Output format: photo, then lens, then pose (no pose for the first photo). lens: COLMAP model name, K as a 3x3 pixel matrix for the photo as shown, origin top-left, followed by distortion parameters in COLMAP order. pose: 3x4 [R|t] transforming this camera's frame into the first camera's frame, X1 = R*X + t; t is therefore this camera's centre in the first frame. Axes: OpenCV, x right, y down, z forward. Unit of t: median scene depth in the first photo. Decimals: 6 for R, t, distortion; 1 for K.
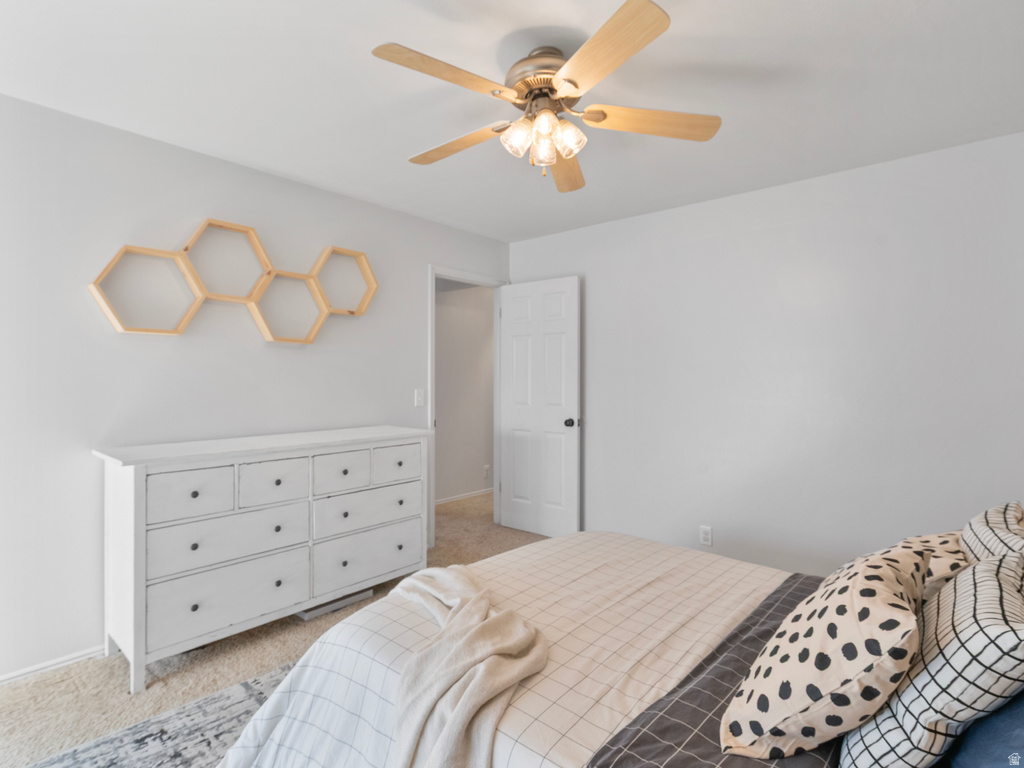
lens RADIAL K [[523.7, 0, 516.7], [0, 523.7, 385.2], [0, 0, 1]] dist [-0.004898, 0.002983]
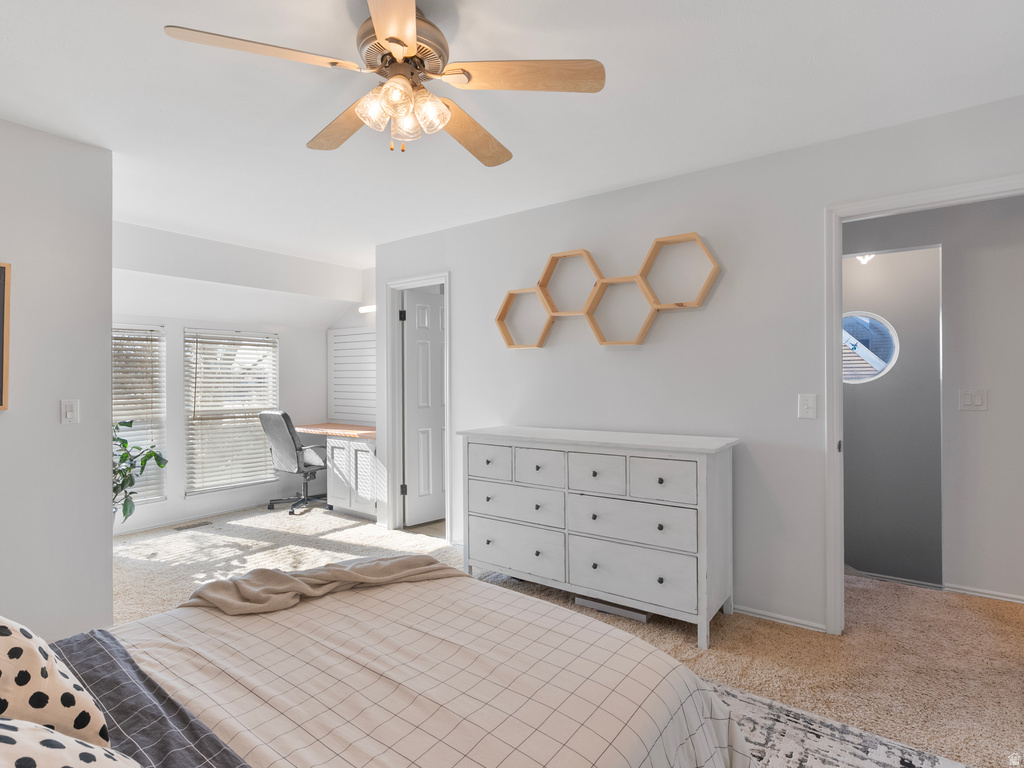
lens RADIAL K [[523.7, 0, 509.4], [0, 523.7, 383.5], [0, 0, 1]] dist [-0.004898, 0.002983]
pose [[0.083523, 0.000528, -0.996506, 0.722833], [-0.004037, 0.999992, 0.000192, -0.006028], [0.996498, 0.004007, 0.083524, 0.837889]]
